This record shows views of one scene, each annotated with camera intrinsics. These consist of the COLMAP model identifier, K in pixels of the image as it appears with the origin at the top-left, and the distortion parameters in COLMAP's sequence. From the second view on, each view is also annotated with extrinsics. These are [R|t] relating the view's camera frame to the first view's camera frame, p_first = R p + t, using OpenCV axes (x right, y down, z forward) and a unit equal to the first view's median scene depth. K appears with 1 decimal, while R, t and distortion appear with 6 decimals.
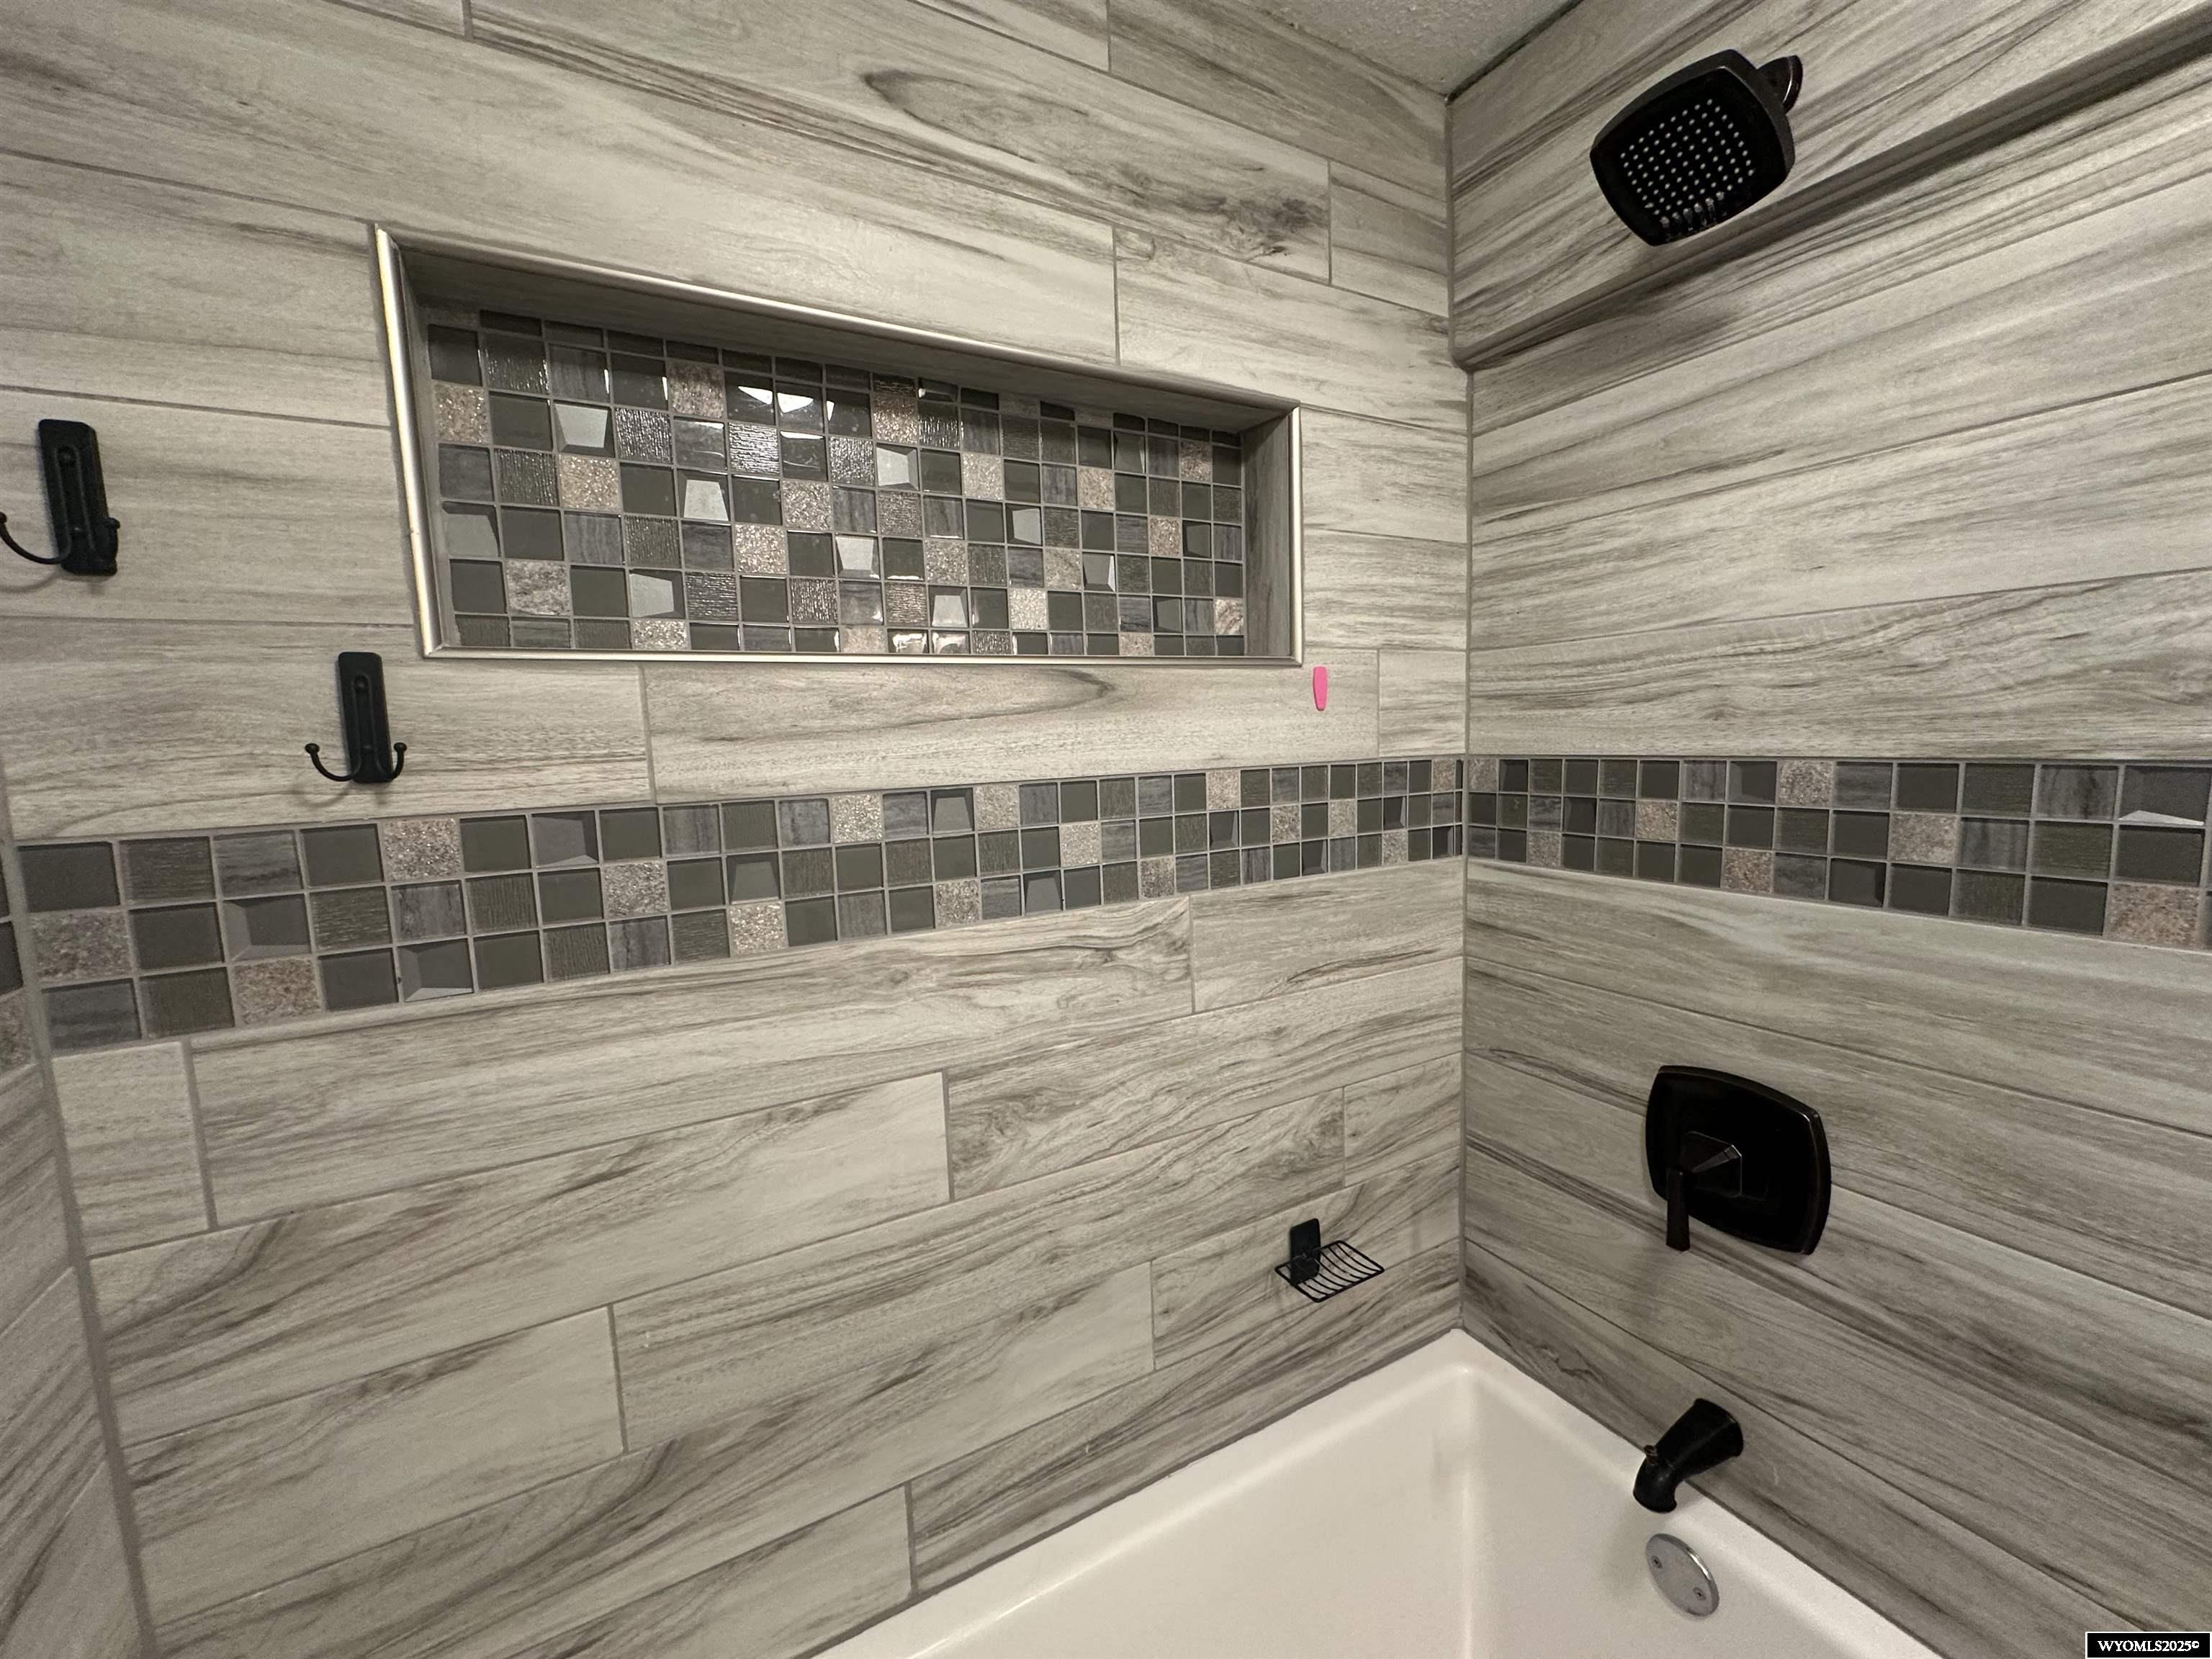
lens RADIAL K [[879.0, 0, 1107.1], [0, 879.0, 830.6], [0, 0, 1]] dist [-0.001982, 0.000154]
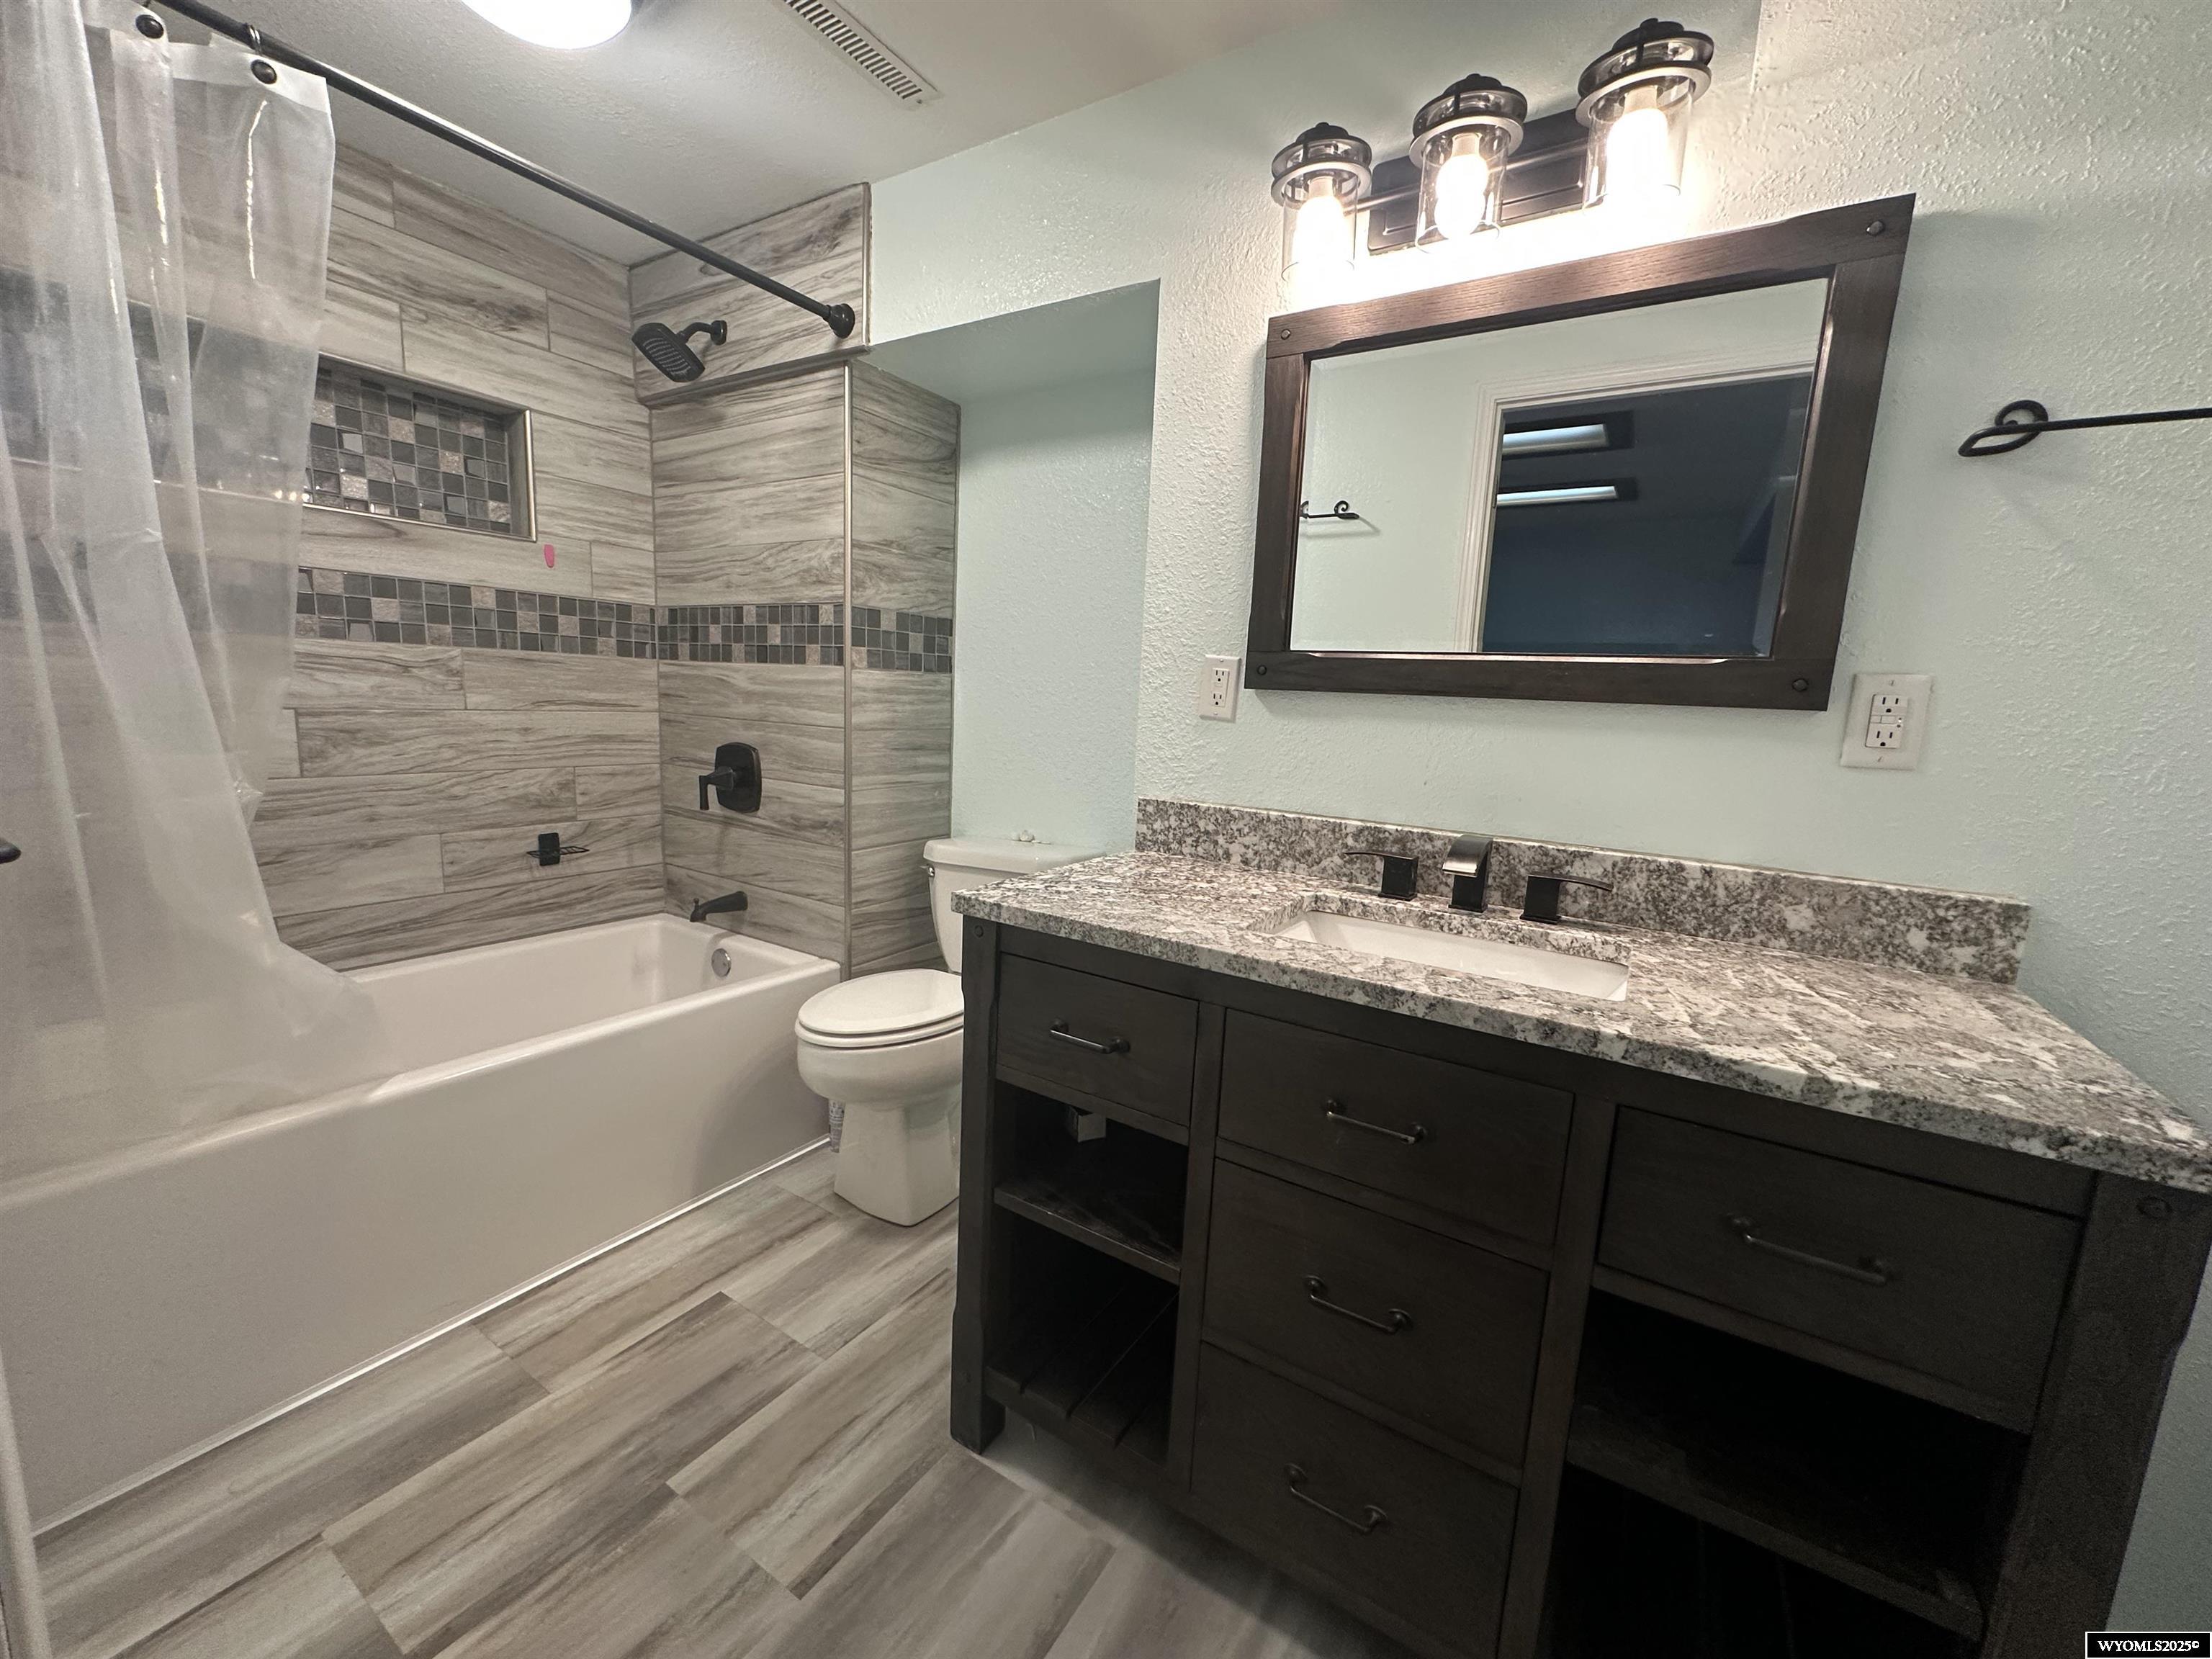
lens RADIAL K [[879.0, 0, 1105.4], [0, 879.0, 830.4], [0, 0, 1]] dist [-0.001982, 0.000154]
pose [[0.877758, 0.000345, 0.479103, 0.424831], [-0.022292, 0.998946, 0.040123, 0.376928], [-0.478585, -0.045899, 0.876841, -1.472265]]
